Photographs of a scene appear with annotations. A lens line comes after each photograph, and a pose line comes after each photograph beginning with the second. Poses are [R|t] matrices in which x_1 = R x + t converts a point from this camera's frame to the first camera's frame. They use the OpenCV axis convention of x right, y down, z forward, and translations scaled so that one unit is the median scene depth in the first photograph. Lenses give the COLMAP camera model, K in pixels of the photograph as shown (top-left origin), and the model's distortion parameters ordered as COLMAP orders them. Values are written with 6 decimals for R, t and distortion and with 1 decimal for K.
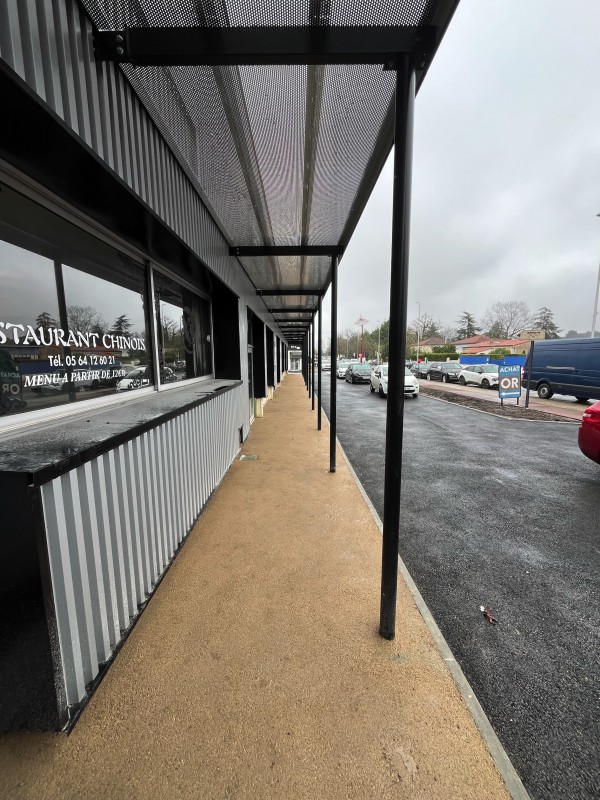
lens RADIAL K [[322.7, 0, 300.0], [0, 322.7, 400.0], [0, 0, 1]] dist [-0.000712, -0.000099]
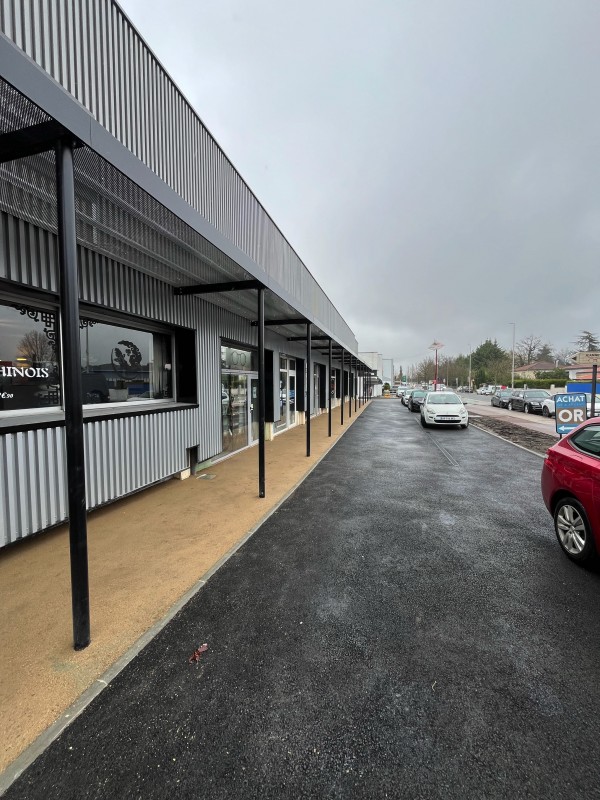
lens RADIAL K [[322.7, 0, 300.0], [0, 322.7, 400.0], [0, 0, 1]] dist [-0.000712, -0.000099]
pose [[0.963216, 0.018122, -0.268116, 0.399954], [-0.039411, 0.996462, -0.074233, -0.006875], [0.265822, 0.082069, 0.960522, 0.038401]]
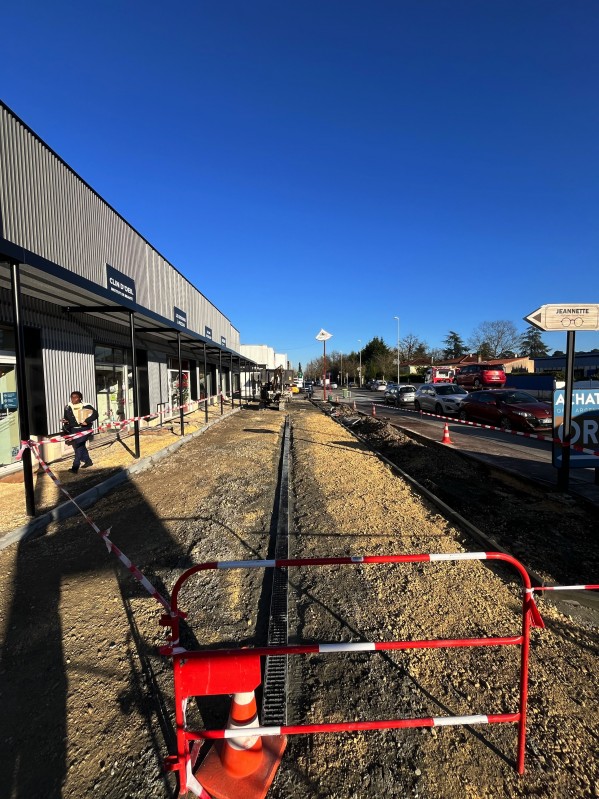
lens RADIAL K [[322.3, 0, 299.5], [0, 322.3, 399.5], [0, 0, 1]] dist [-0.000712, -0.000099]
pose [[0.999624, -0.013642, 0.023799, 0.640661], [0.015358, 0.997179, -0.073467, -0.135172], [-0.022730, 0.073804, 0.997014, 1.258639]]
